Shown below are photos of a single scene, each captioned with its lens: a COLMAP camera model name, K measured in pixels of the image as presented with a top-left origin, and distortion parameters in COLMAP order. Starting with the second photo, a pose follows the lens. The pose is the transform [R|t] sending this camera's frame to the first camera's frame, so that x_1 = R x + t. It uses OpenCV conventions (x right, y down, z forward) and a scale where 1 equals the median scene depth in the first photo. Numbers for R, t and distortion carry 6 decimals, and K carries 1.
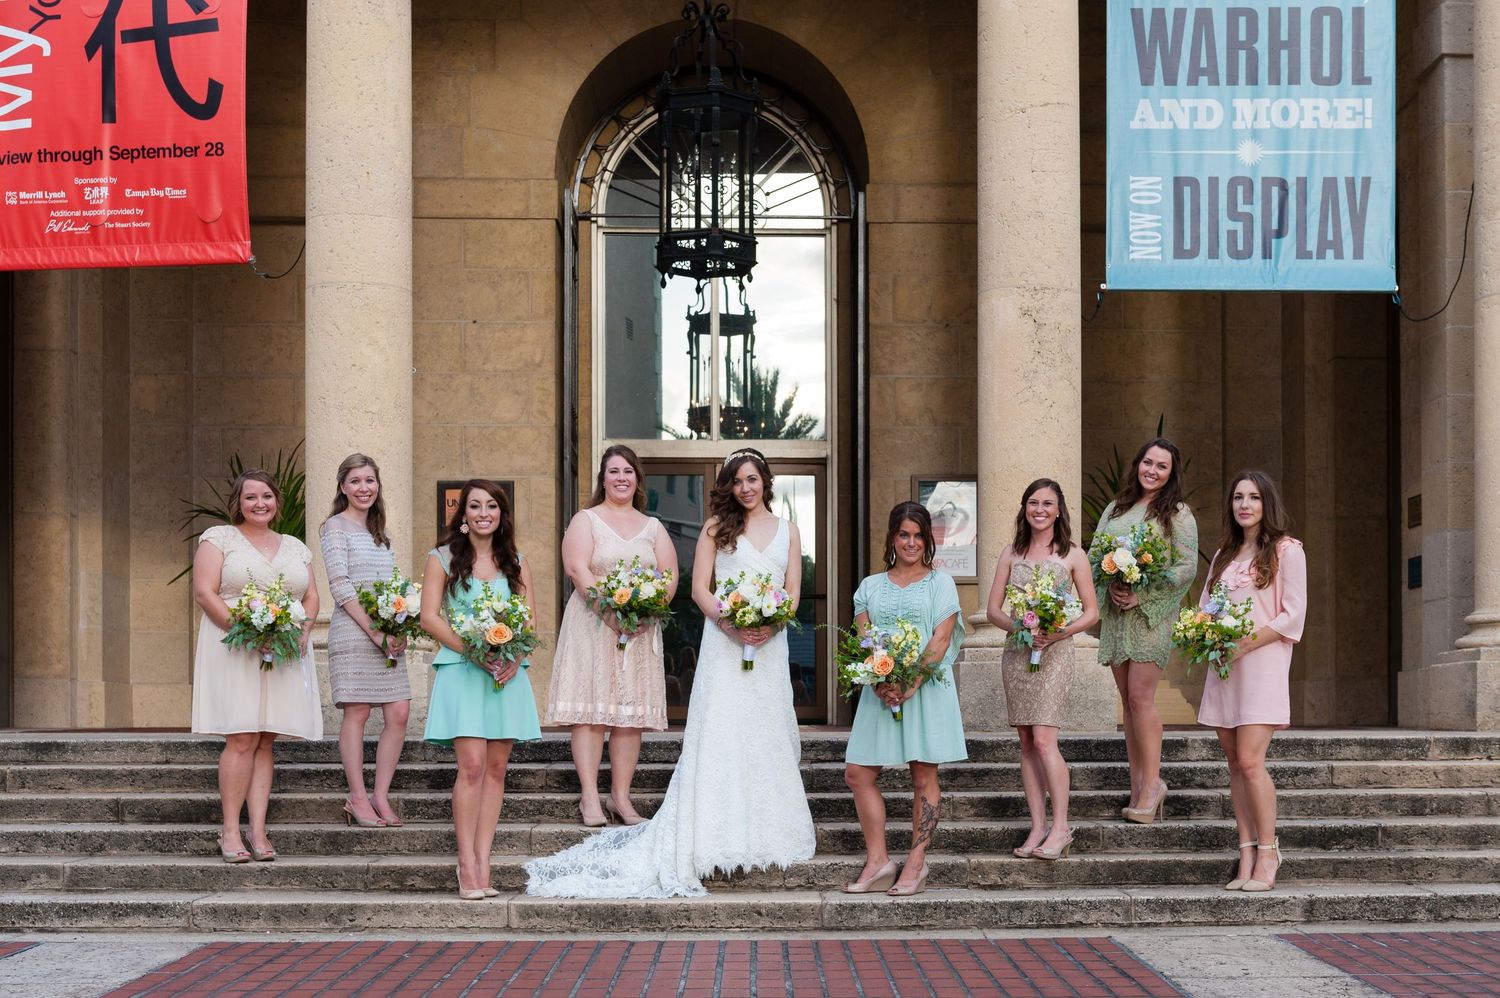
lens RADIAL K [[2274.5, 0, 750.0], [0, 2274.5, 499.0], [0, 0, 1]] dist [-0.006078, 0.081380]
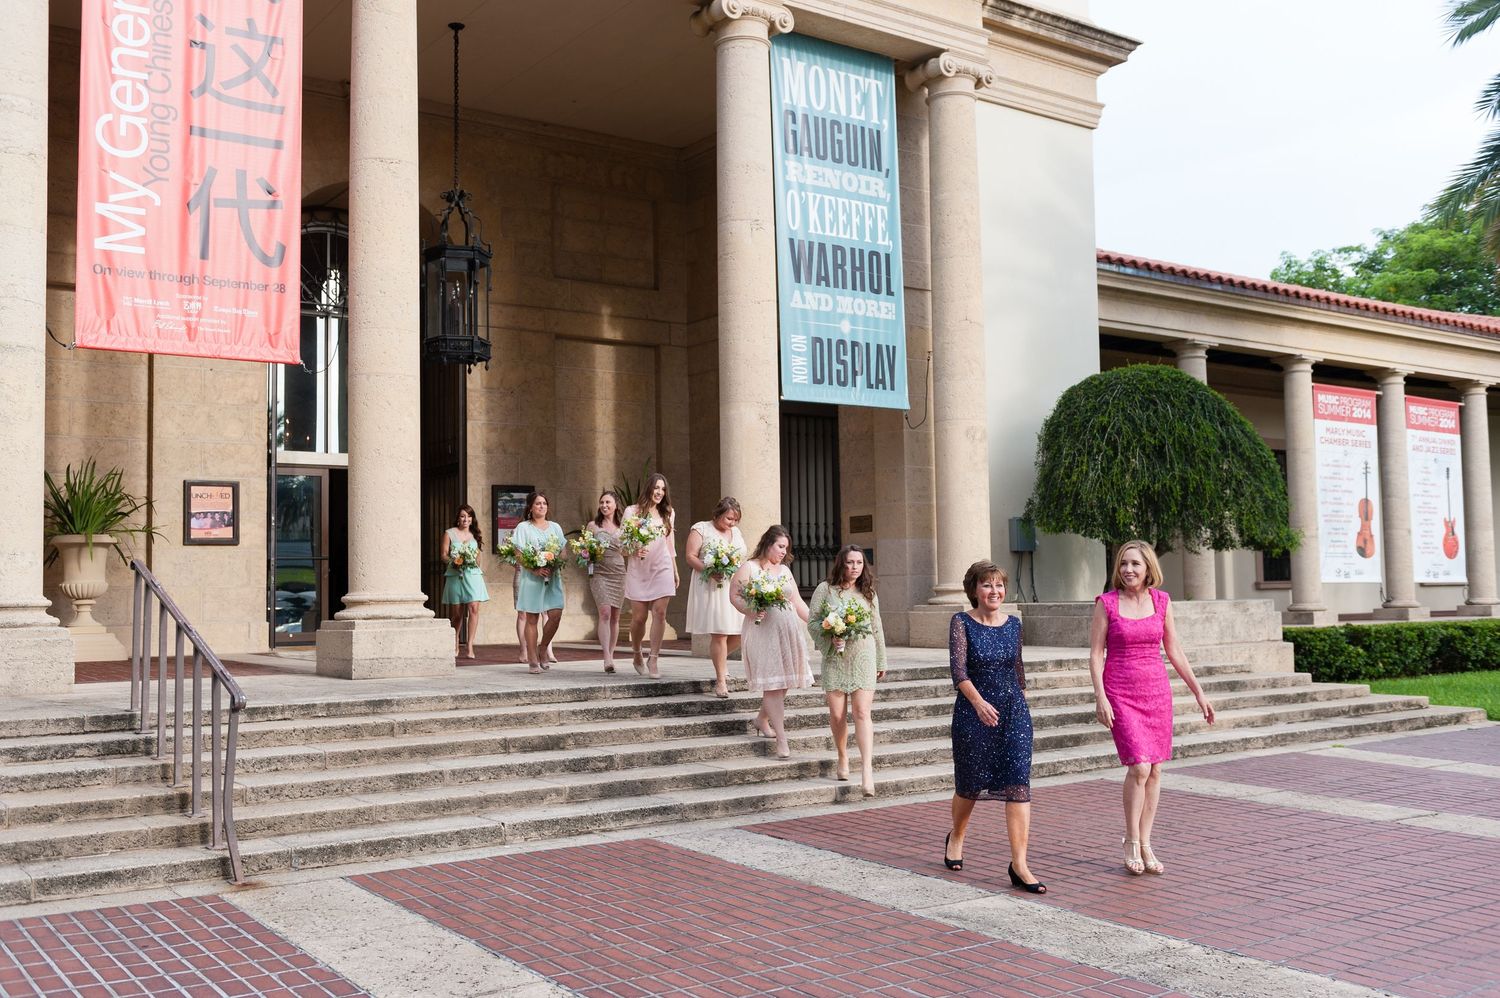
lens RADIAL K [[1456.8, 0, 750.0], [0, 1456.8, 499.0], [0, 0, 1]] dist [-0.159531, 0.002044]
pose [[0.823047, 0.019231, 0.567648, -0.488293], [-0.035638, 0.999206, 0.017820, -0.034083], [-0.566855, -0.034897, 0.823078, 0.093681]]
